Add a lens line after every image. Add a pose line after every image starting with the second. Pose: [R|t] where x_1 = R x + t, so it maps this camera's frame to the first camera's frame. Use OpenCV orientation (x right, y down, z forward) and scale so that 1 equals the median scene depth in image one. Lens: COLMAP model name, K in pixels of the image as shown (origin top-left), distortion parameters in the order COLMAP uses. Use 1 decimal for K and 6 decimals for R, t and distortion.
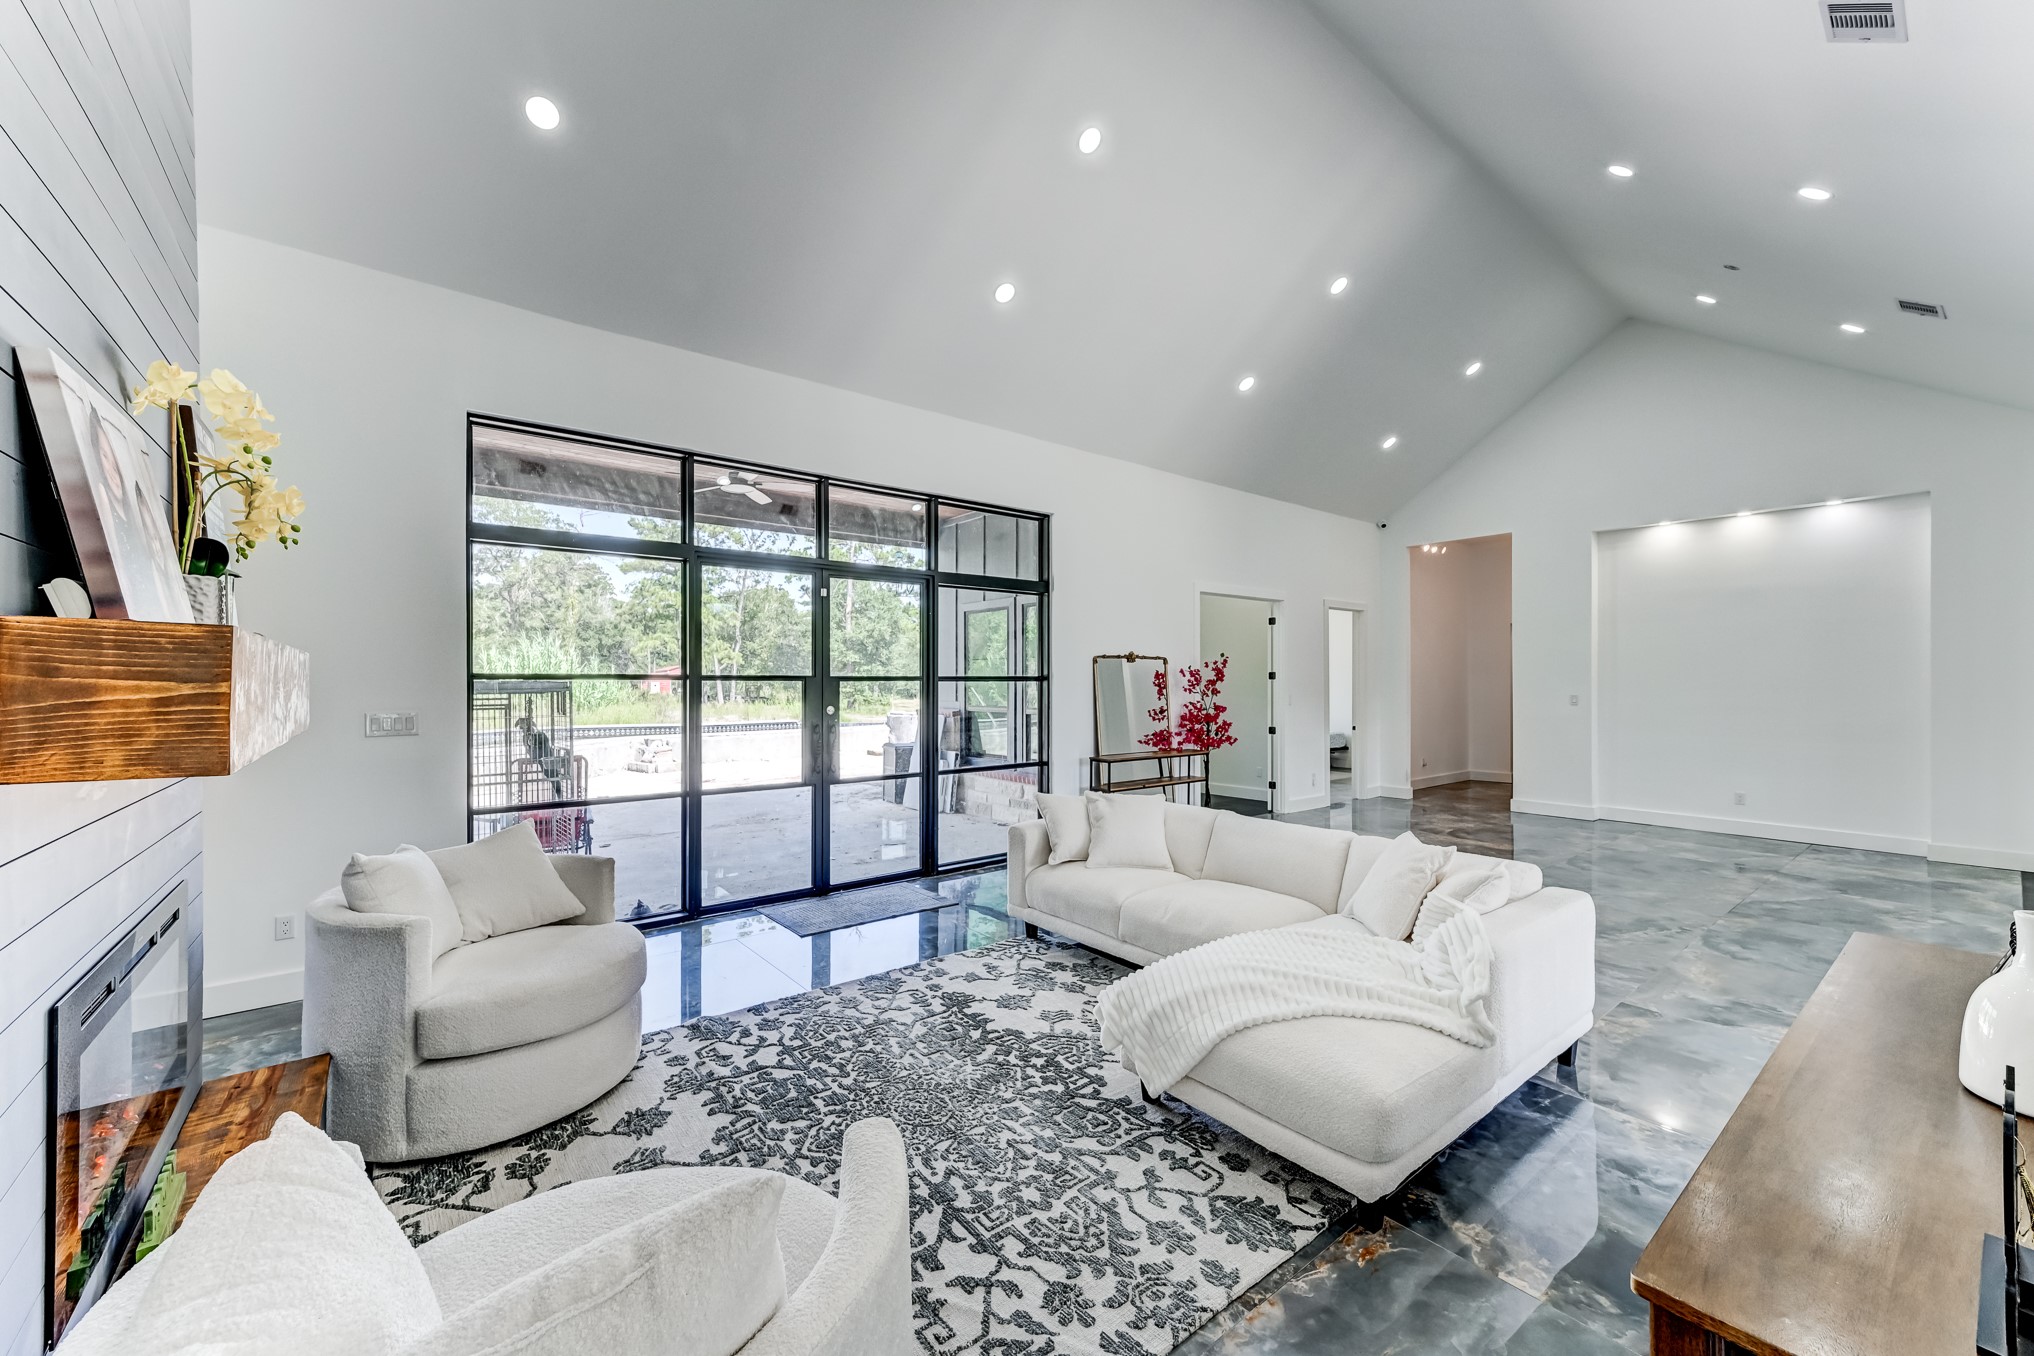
lens RADIAL K [[789.7, 0, 1016.1], [0, 789.7, 676.0], [0, 0, 1]] dist [0.007958, 0.000040]
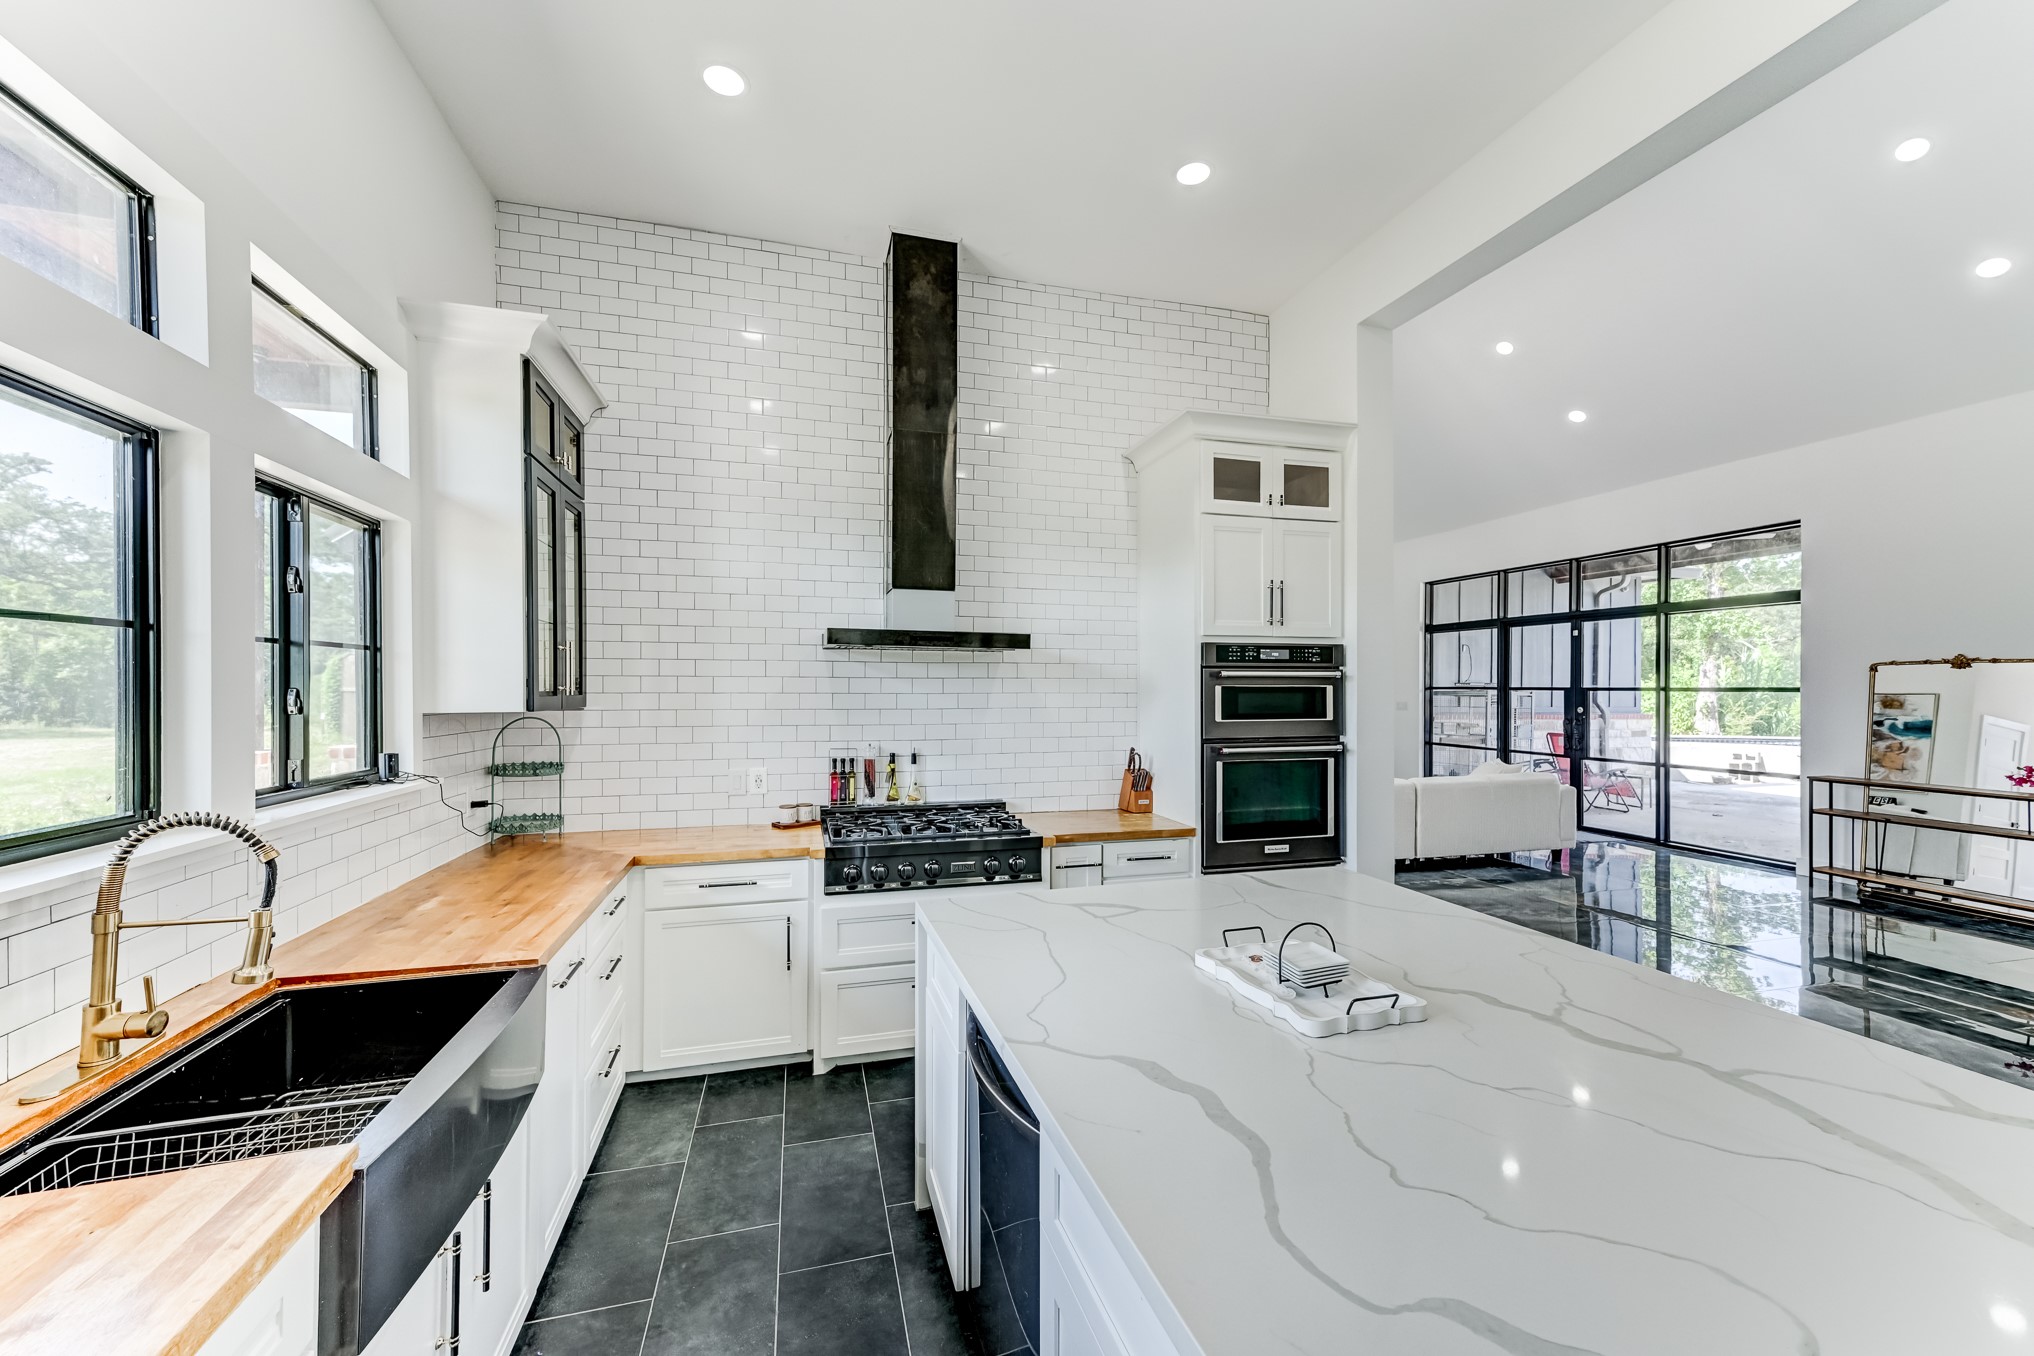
lens RADIAL K [[789.7, 0, 1021.0], [0, 789.7, 686.4], [0, 0, 1]] dist [0.007958, 0.000040]
pose [[-0.387962, -0.004997, -0.921662, 2.572619], [-0.000986, 0.999987, -0.005006, 0.010633], [0.921675, -0.001033, -0.387962, 0.980145]]
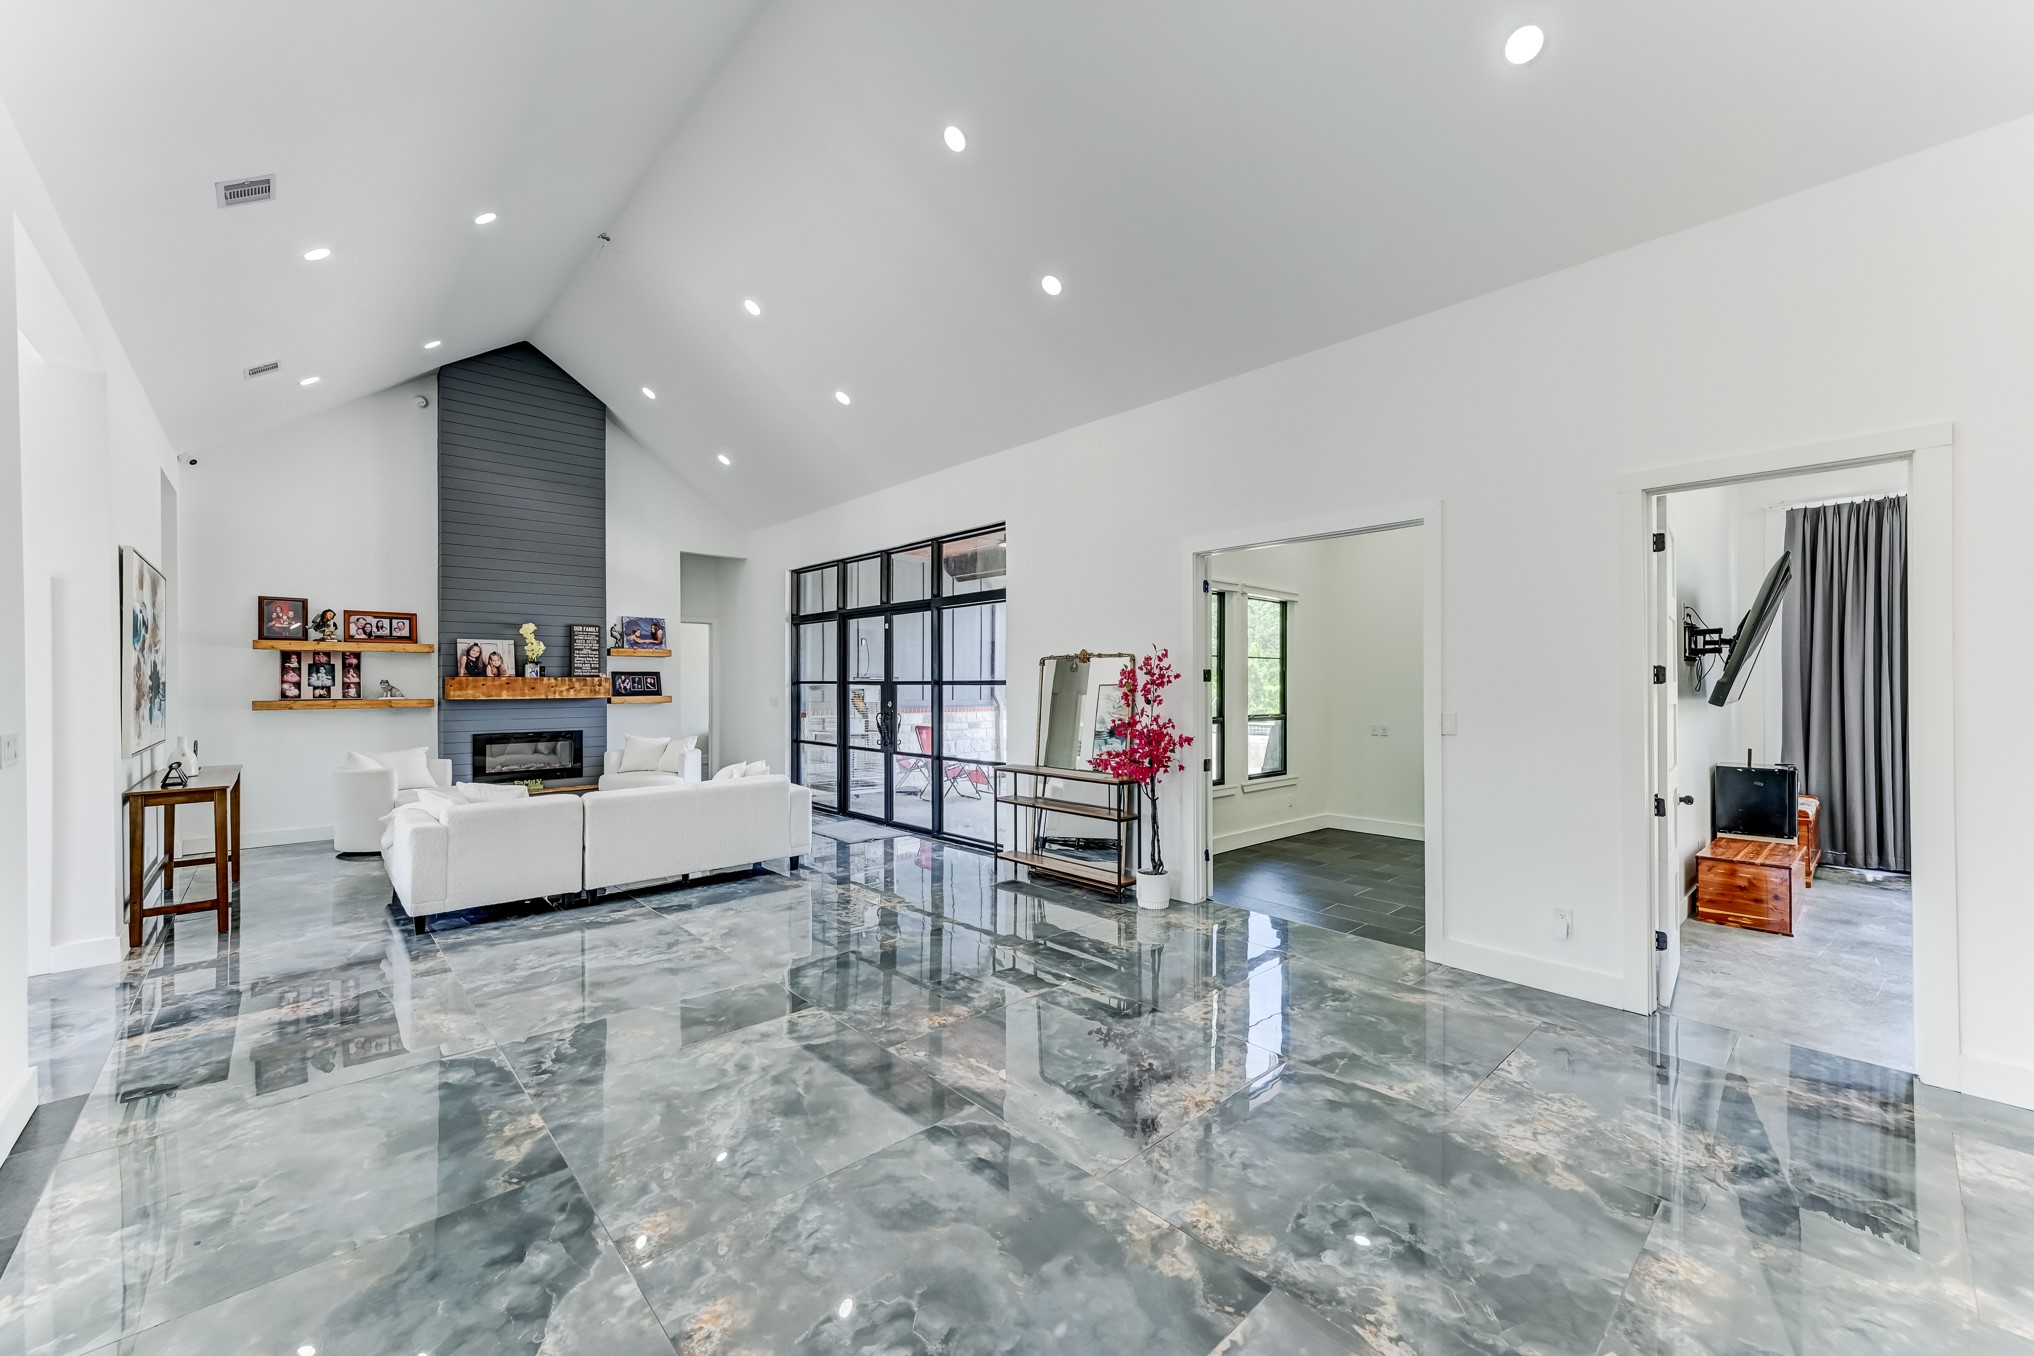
lens RADIAL K [[789.7, 0, 1013.0], [0, 789.7, 681.4], [0, 0, 1]] dist [0.007958, 0.000040]
pose [[0.068242, -0.003539, -0.997662, 2.076602], [0.005838, 0.999978, -0.003148, 0.009747], [0.997652, -0.005610, 0.068262, 1.839495]]
